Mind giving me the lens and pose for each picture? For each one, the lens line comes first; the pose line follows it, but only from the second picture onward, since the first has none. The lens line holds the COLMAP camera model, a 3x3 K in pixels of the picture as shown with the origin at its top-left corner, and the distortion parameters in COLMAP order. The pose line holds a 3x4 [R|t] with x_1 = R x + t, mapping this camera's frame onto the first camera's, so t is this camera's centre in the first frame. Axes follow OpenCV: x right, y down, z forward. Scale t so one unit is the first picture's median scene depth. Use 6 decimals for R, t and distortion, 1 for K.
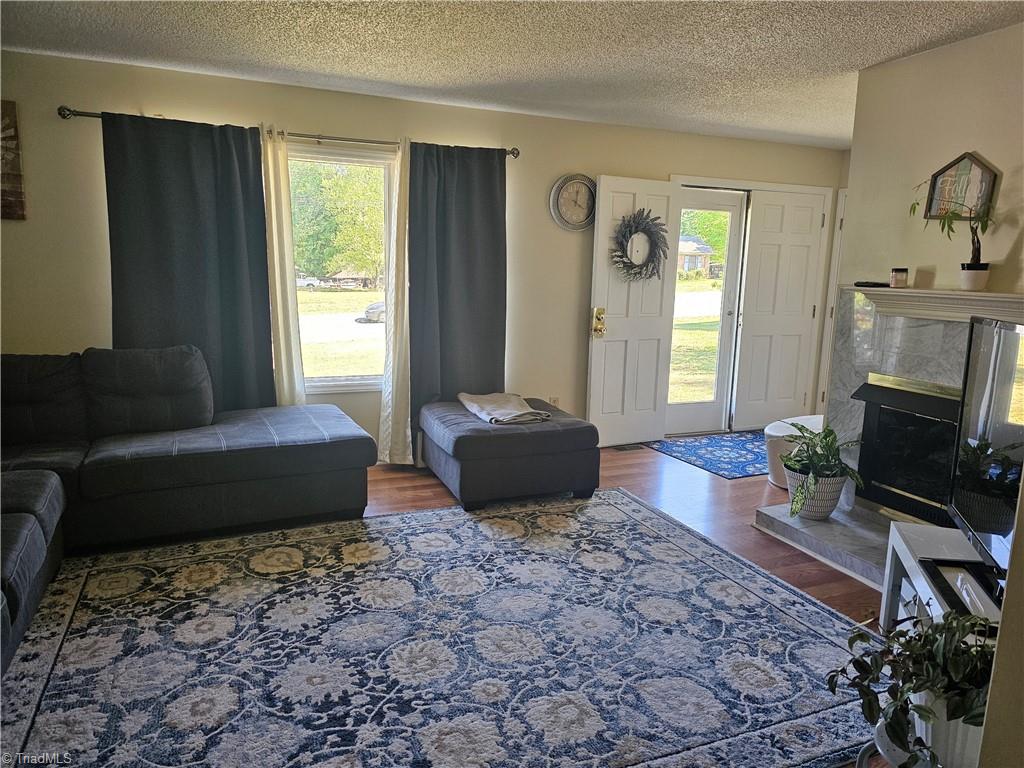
lens RADIAL K [[689.4, 0, 510.4], [0, 689.4, 386.6], [0, 0, 1]] dist [0.012649, -0.009941]
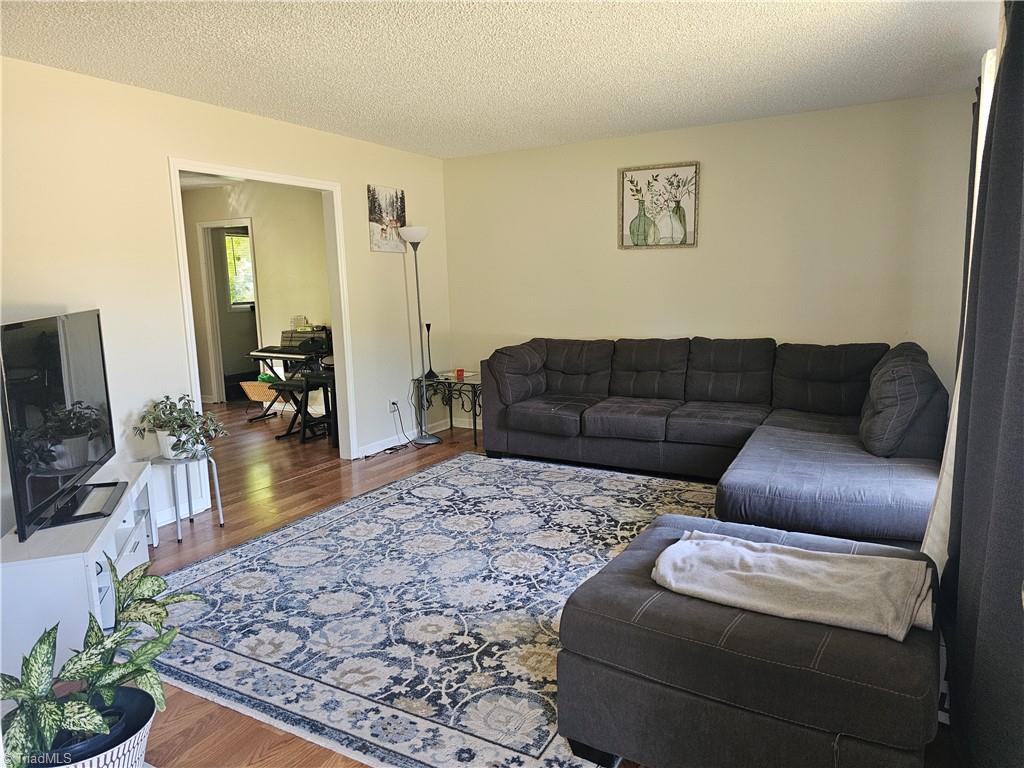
lens RADIAL K [[689.4, 0, 513.5], [0, 689.4, 384.0], [0, 0, 1]] dist [0.012649, -0.009941]
pose [[-0.792634, 0.082167, -0.604135, 0.609249], [-0.107846, 0.956358, 0.271568, -0.298424], [0.600084, 0.280408, -0.749180, 1.853398]]
